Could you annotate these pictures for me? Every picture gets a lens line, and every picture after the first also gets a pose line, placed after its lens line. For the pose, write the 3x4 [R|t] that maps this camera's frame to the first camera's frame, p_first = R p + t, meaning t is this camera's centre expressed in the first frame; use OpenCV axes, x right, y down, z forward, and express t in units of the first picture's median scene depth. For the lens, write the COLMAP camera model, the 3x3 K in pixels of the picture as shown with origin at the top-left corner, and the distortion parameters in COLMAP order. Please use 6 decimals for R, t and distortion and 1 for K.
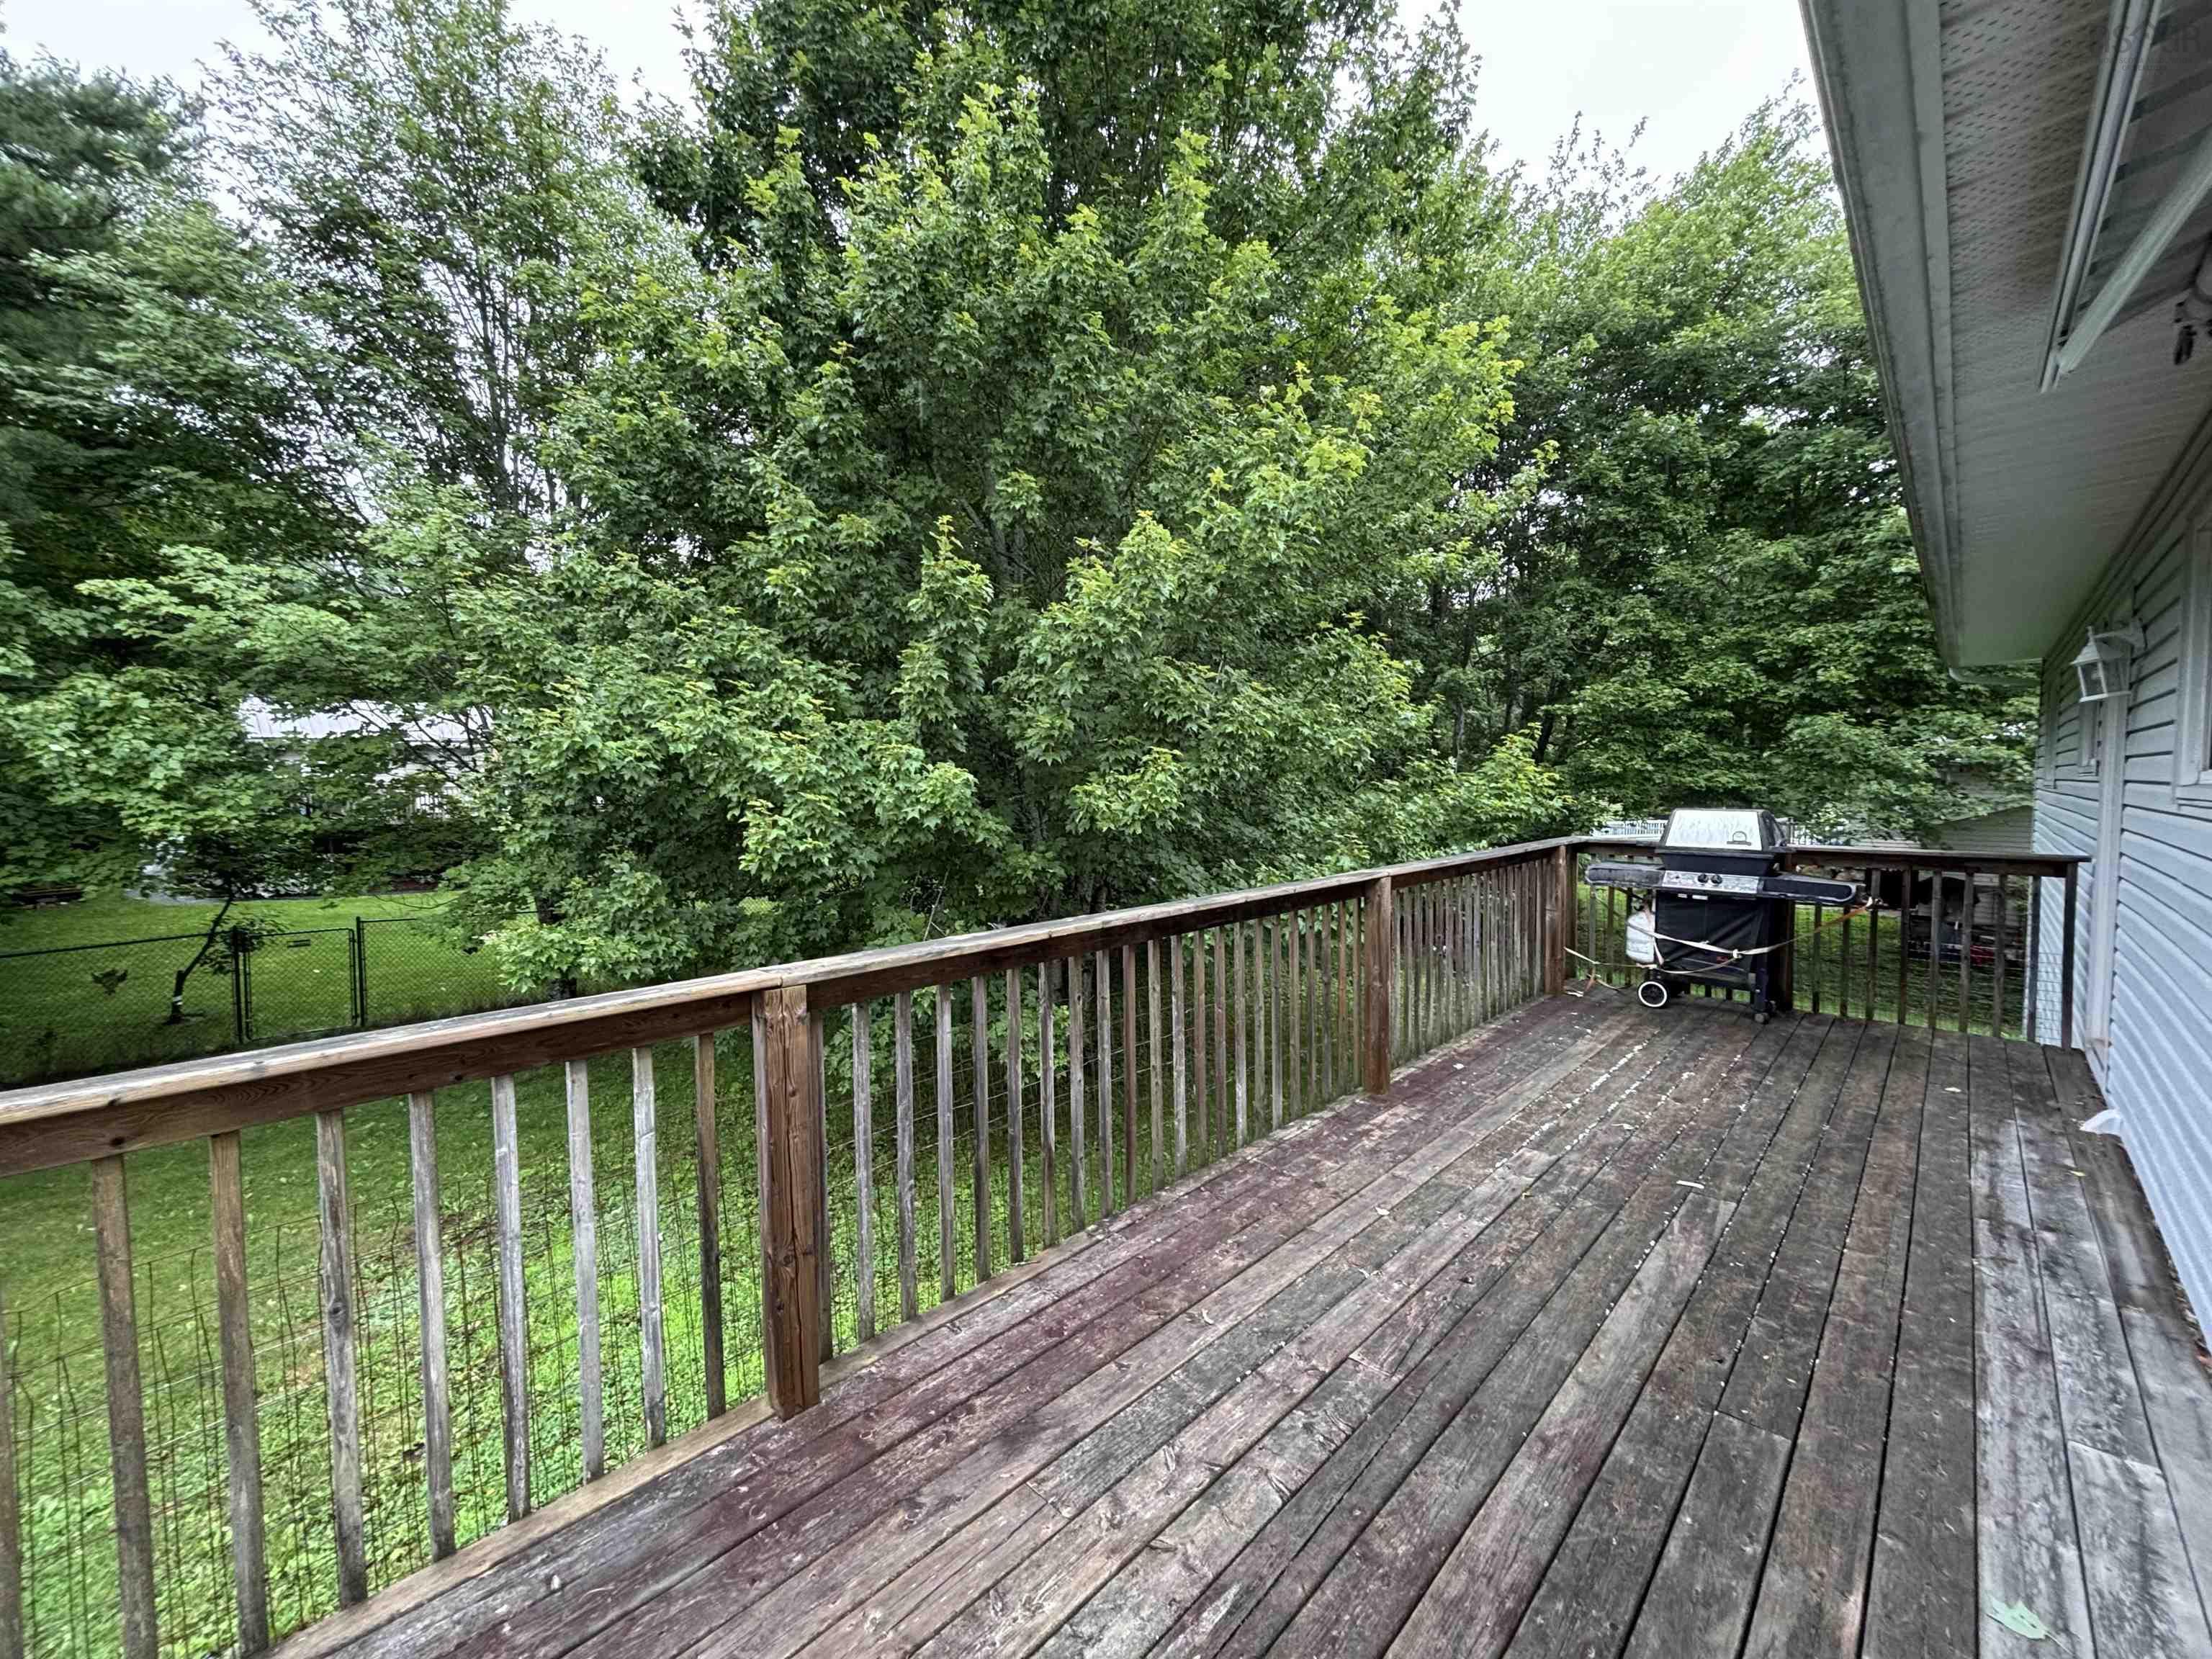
lens RADIAL K [[889.8, 0, 1111.7], [0, 889.8, 823.7], [0, 0, 1]] dist [0.001679, 0.001697]
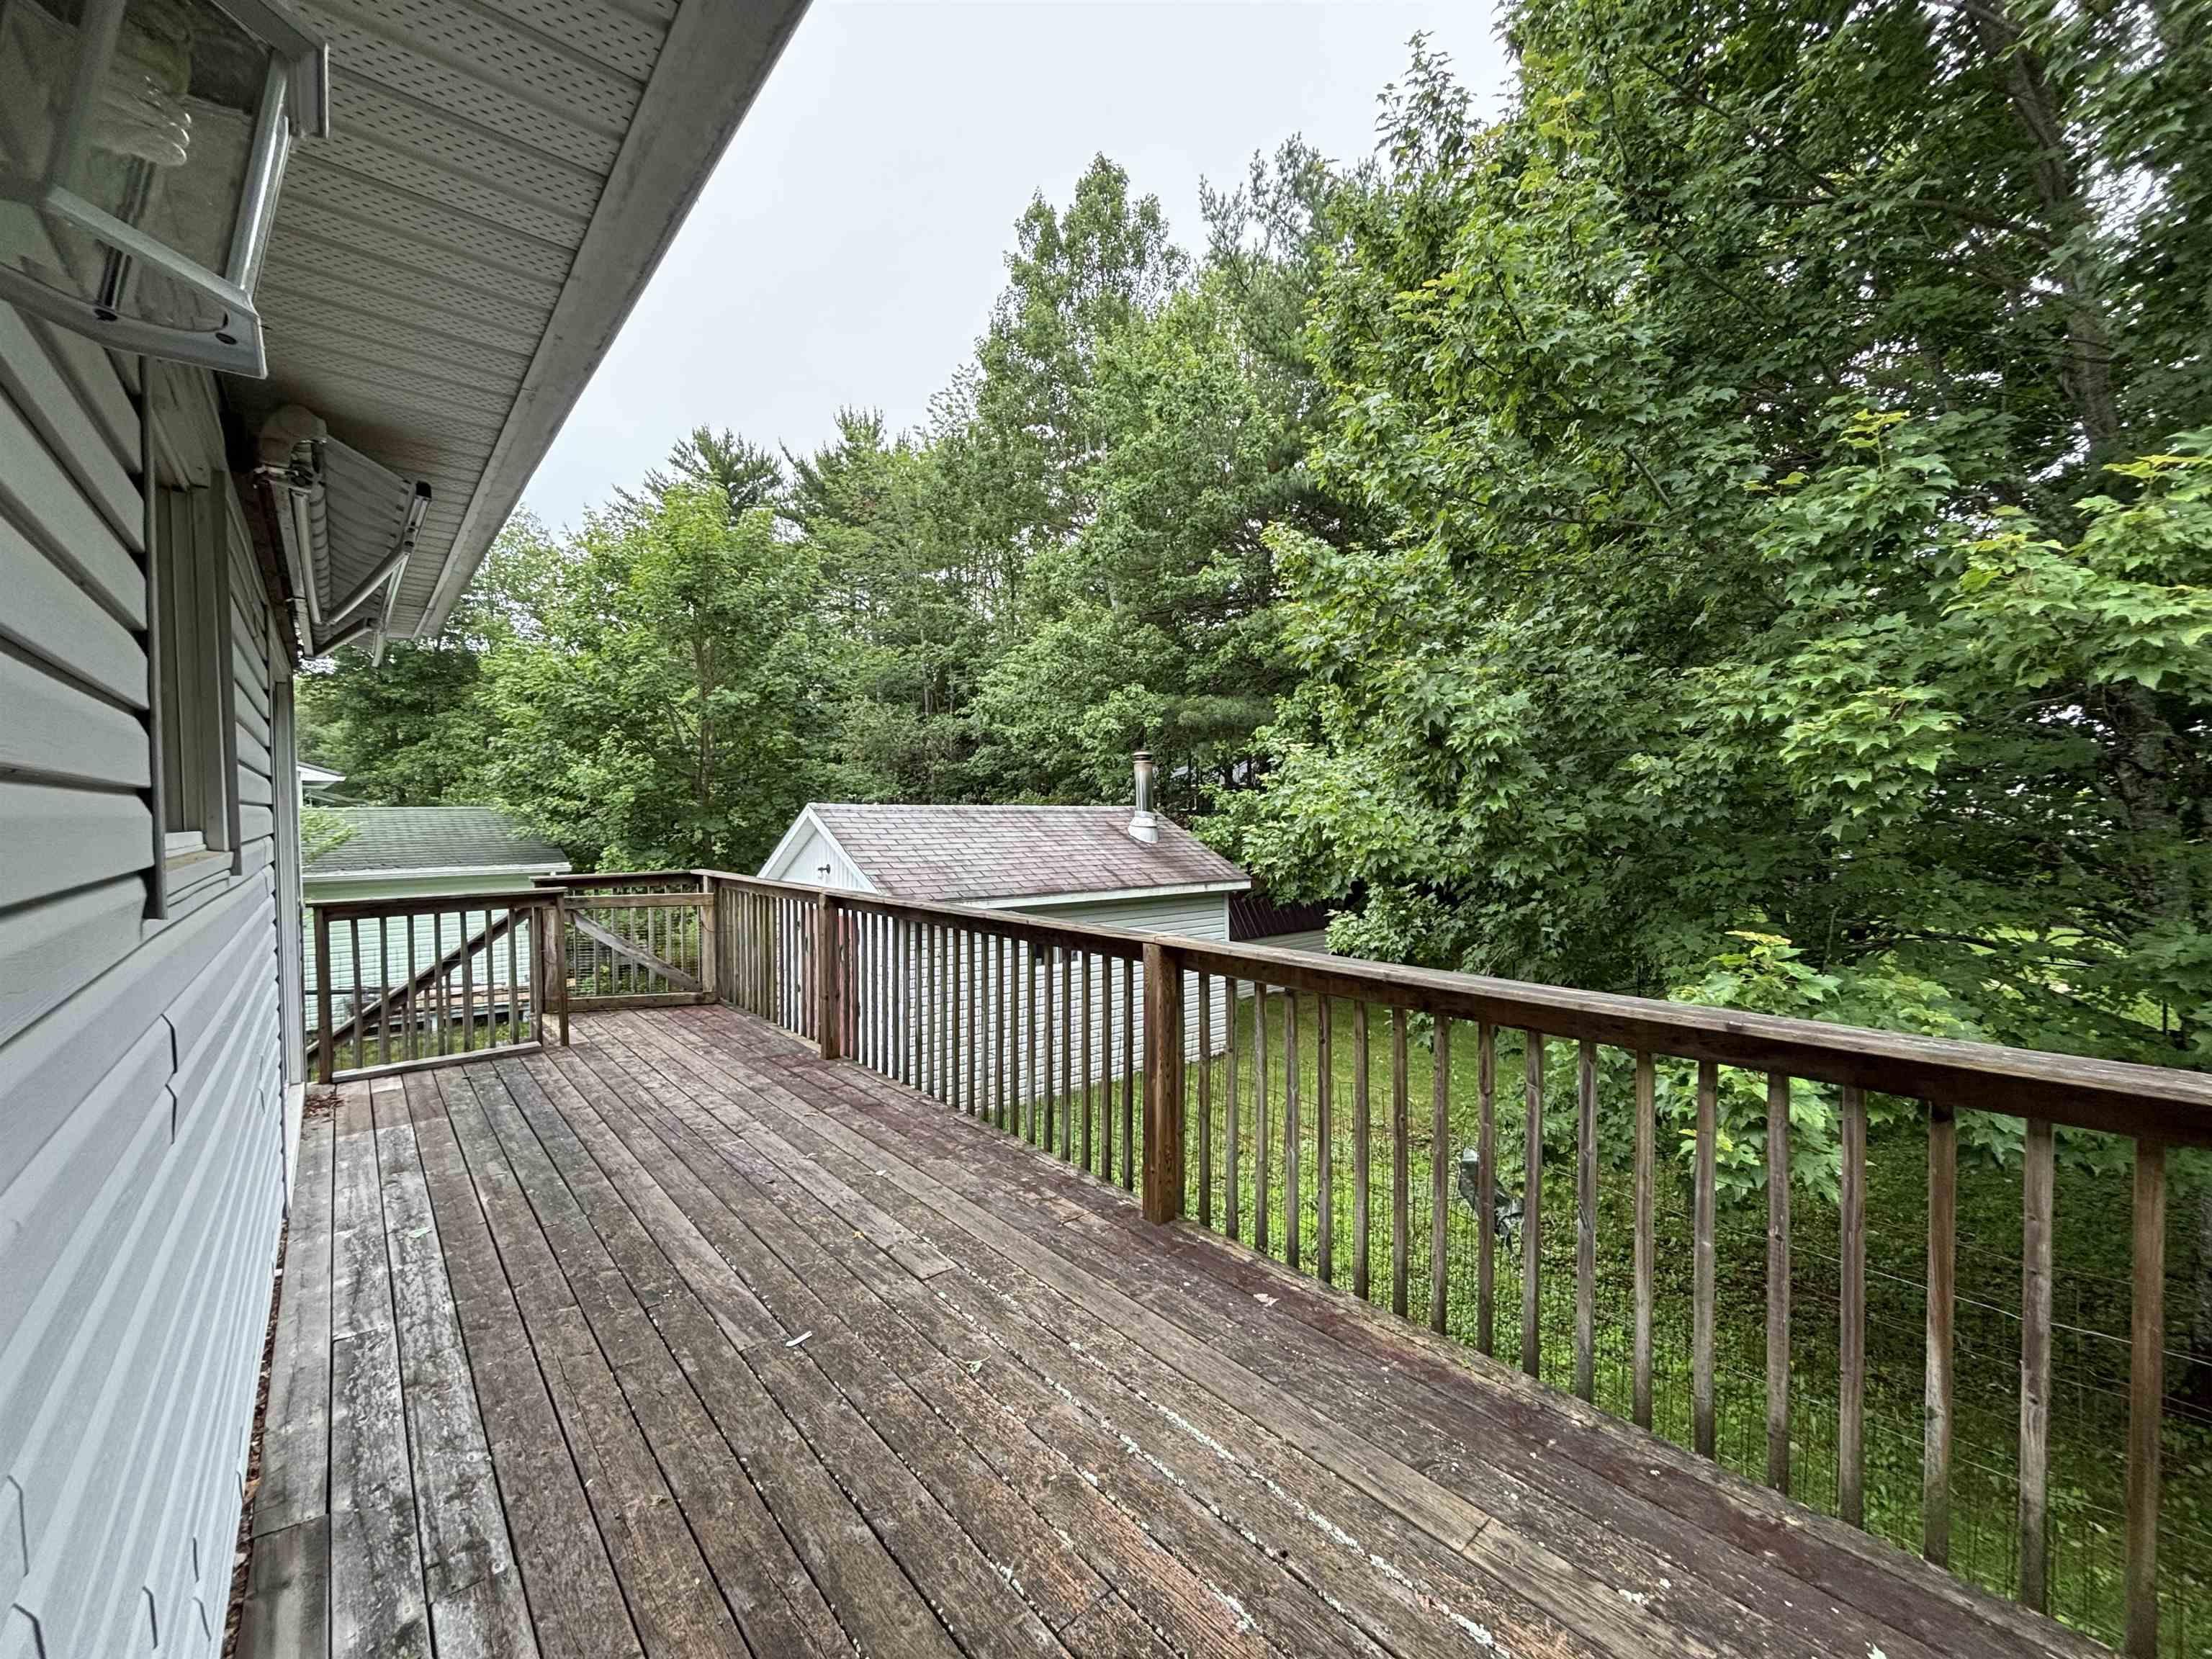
lens RADIAL K [[889.8, 0, 1105.3], [0, 889.8, 831.5], [0, 0, 1]] dist [0.001679, 0.001697]
pose [[-0.091514, 0.033655, -0.995235, 1.605922], [-0.039152, 0.998534, 0.037367, -0.098257], [0.995034, 0.042385, -0.090062, 1.518031]]
